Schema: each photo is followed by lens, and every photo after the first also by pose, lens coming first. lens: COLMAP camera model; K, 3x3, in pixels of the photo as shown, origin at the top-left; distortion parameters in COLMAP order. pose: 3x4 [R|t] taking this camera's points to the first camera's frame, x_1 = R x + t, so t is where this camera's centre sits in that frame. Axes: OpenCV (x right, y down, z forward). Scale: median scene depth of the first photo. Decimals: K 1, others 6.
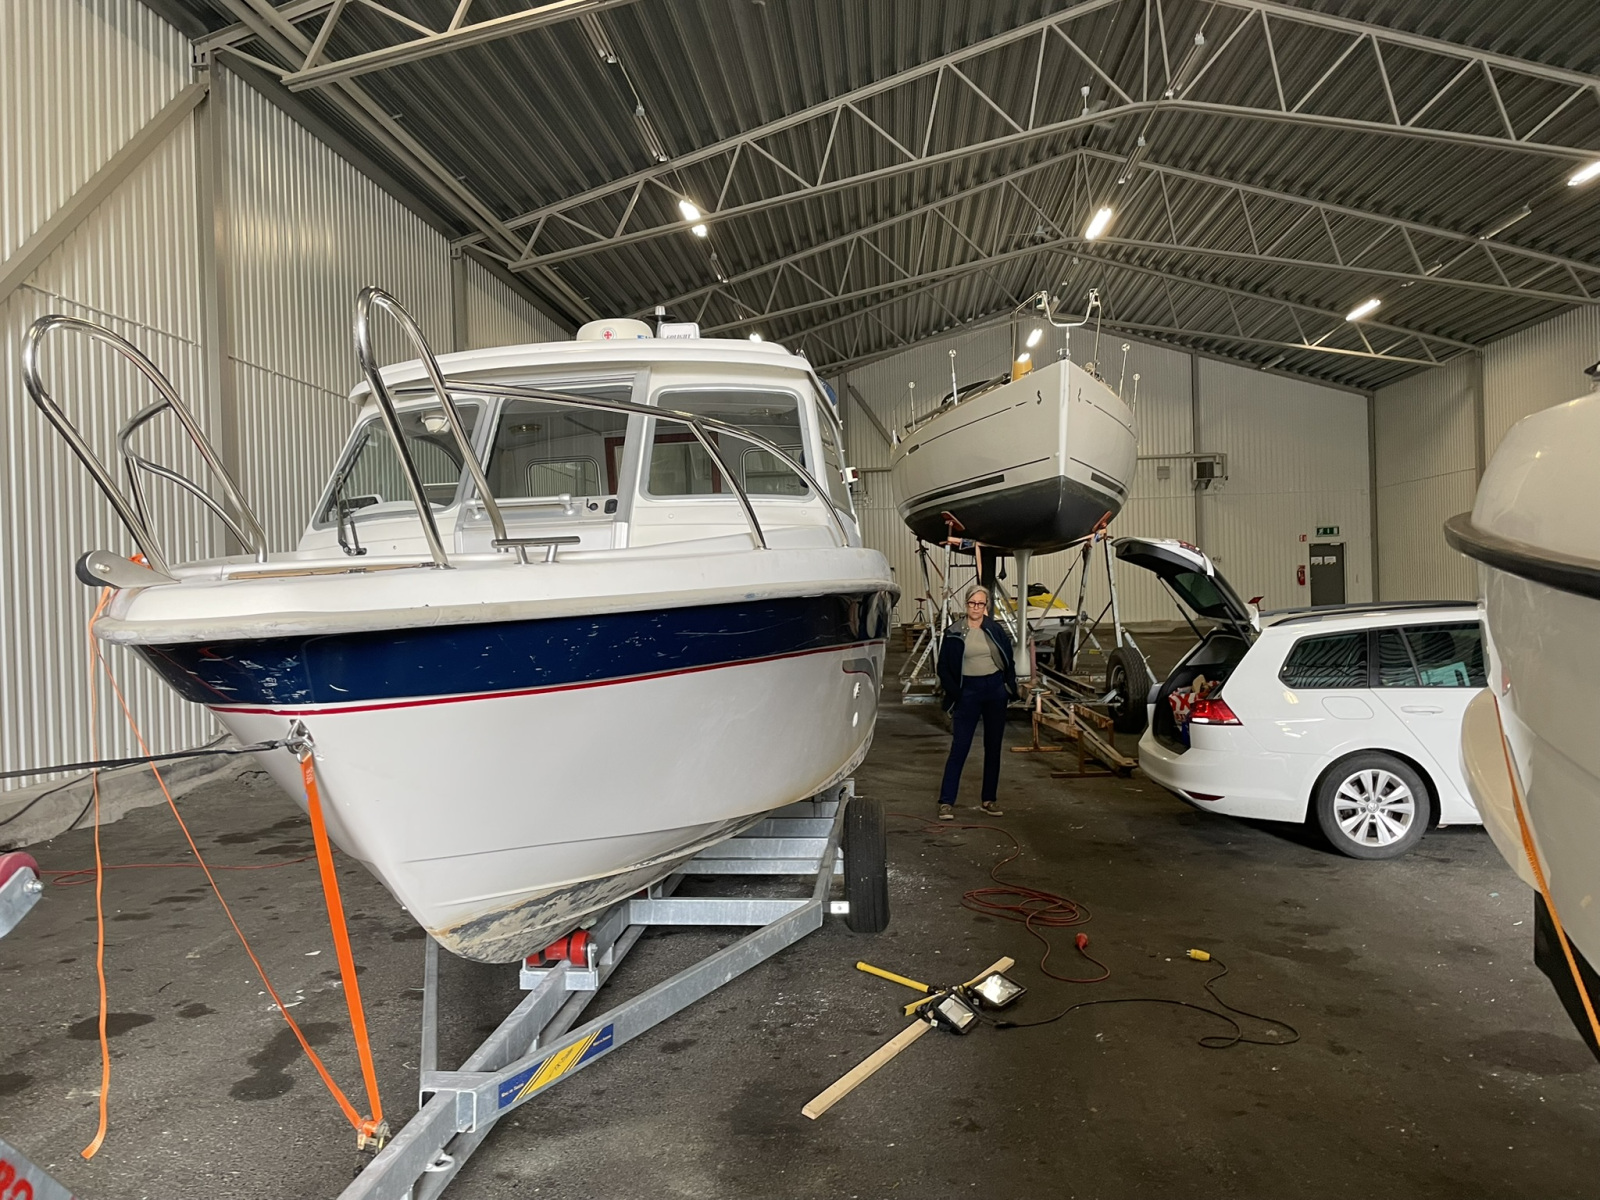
lens RADIAL K [[1207.8, 0, 793.4], [0, 1207.8, 584.0], [0, 0, 1]] dist [0.098948, -0.146840]
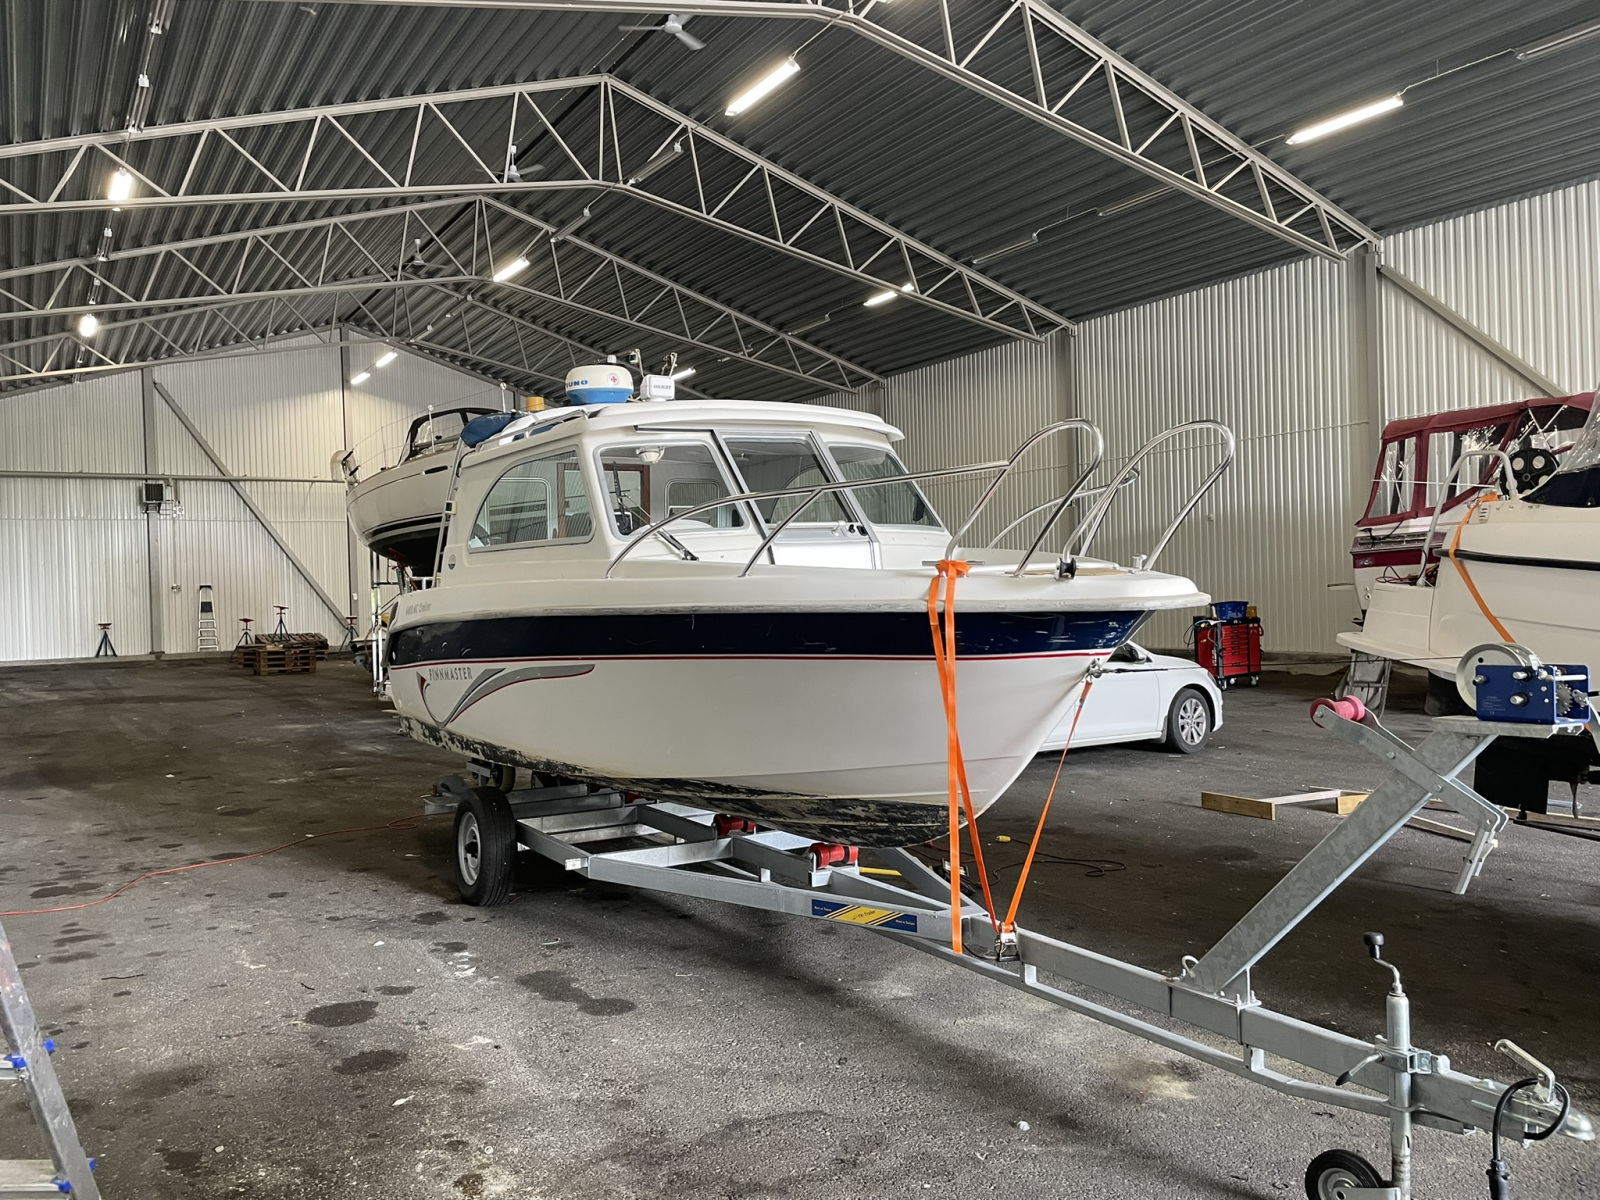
lens RADIAL K [[1207.8, 0, 793.4], [0, 1207.8, 584.0], [0, 0, 1]] dist [0.098948, -0.146840]
pose [[0.804798, 0.014895, 0.593361, -0.825052], [-0.003799, 0.999794, -0.019946, 0.015618], [-0.593536, 0.013798, 0.804689, -0.062515]]
